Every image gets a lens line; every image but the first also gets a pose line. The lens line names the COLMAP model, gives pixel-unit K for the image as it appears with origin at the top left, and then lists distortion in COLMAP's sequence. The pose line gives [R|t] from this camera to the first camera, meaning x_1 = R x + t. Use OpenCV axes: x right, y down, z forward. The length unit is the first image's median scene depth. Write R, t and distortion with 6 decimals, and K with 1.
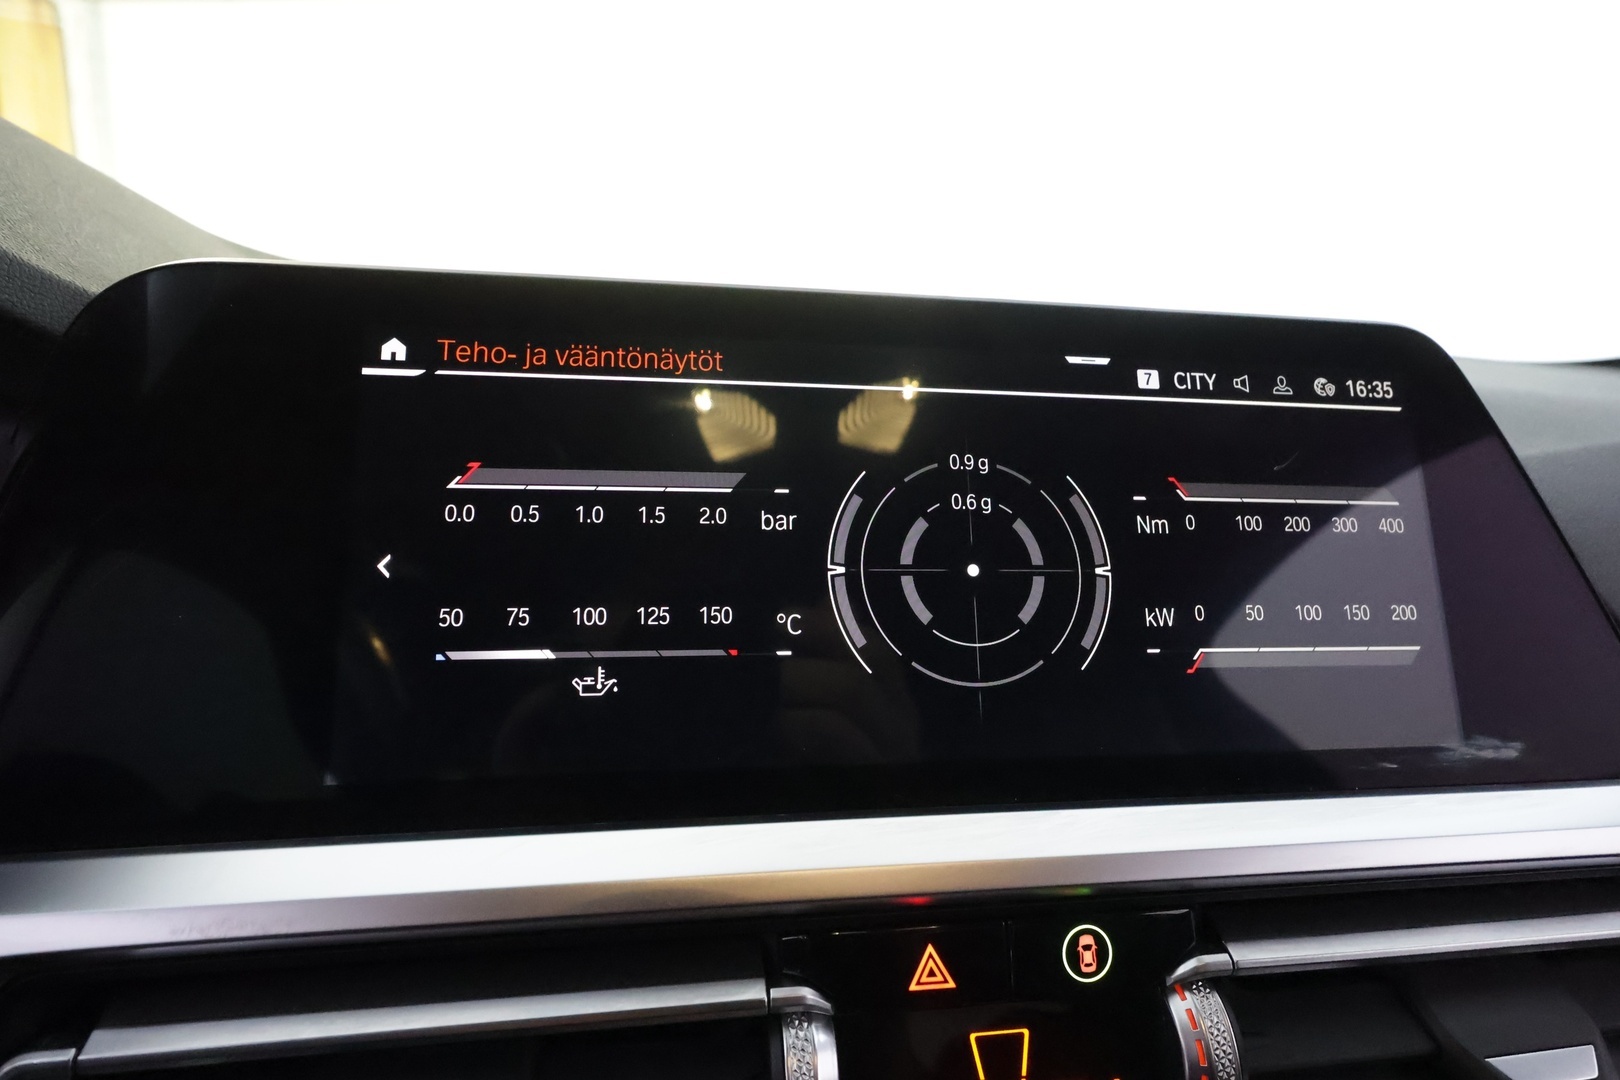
lens RADIAL K [[798.9, 0, 810.0], [0, 798.9, 540.0], [0, 0, 1]] dist [0.001106, 0.000057]
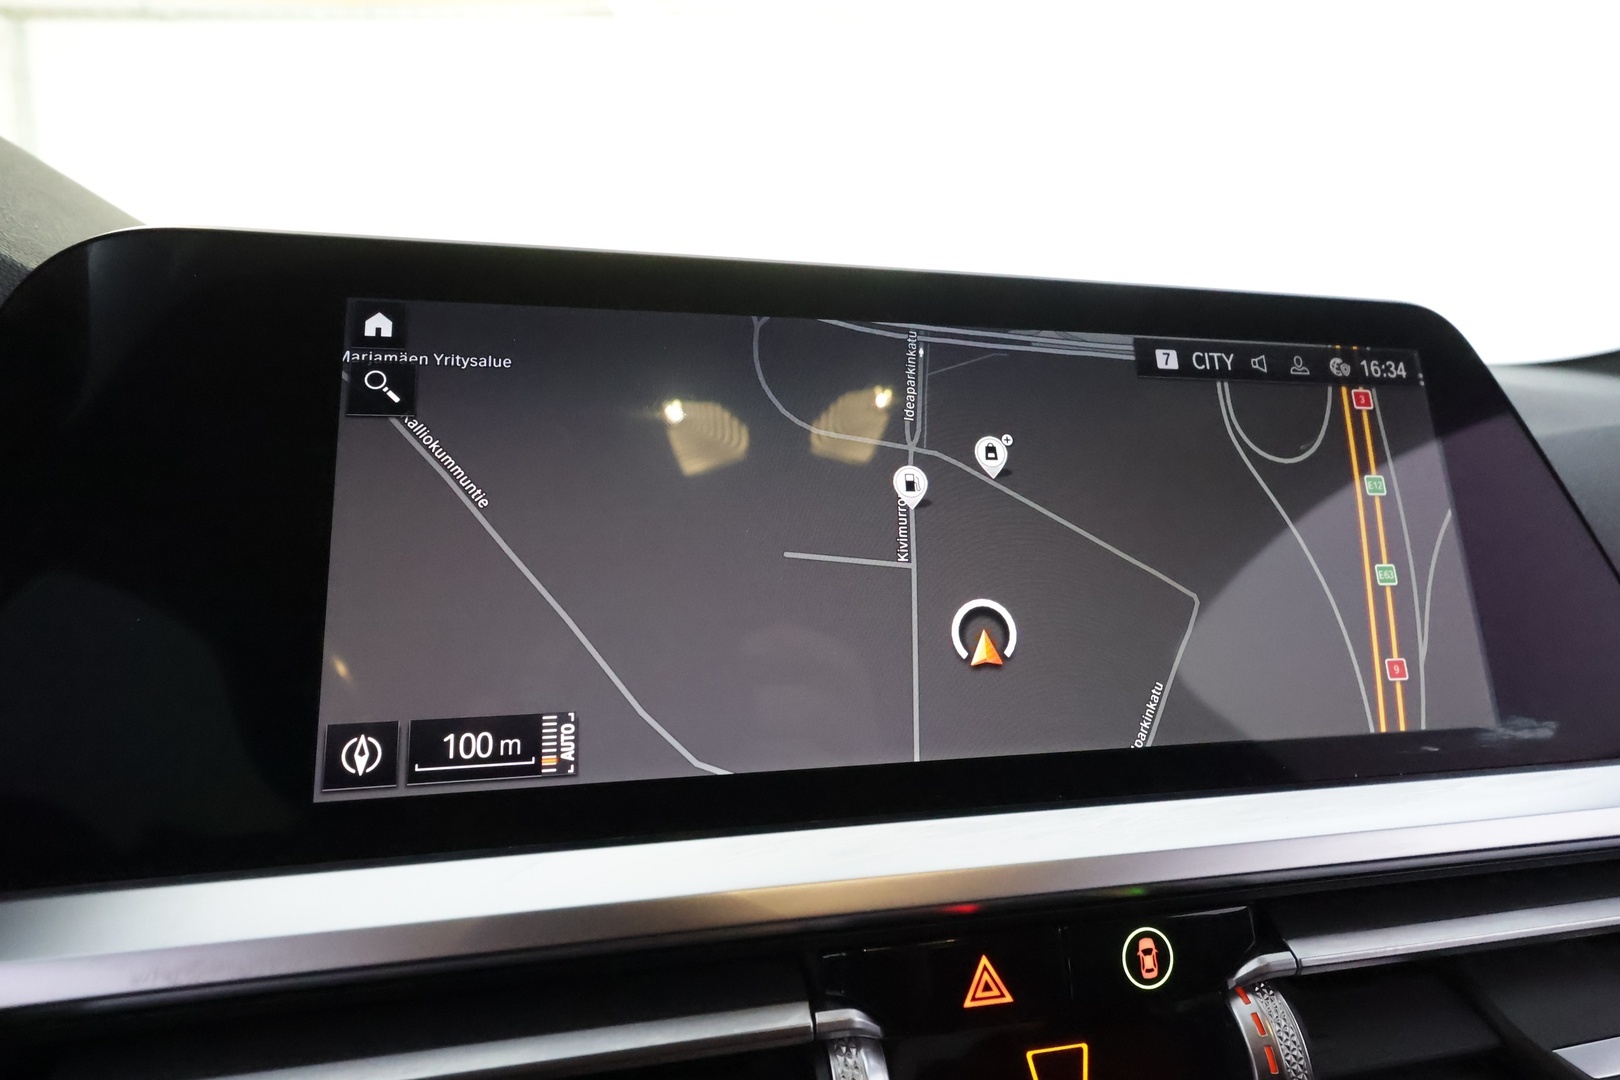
lens RADIAL K [[798.9, 0, 810.0], [0, 798.9, 540.0], [0, 0, 1]] dist [0.001106, 0.000057]
pose [[0.998582, -0.020074, 0.049308, -0.081374], [0.021208, 0.999520, -0.022583, 0.040119], [-0.048831, 0.023597, 0.998528, 0.072189]]
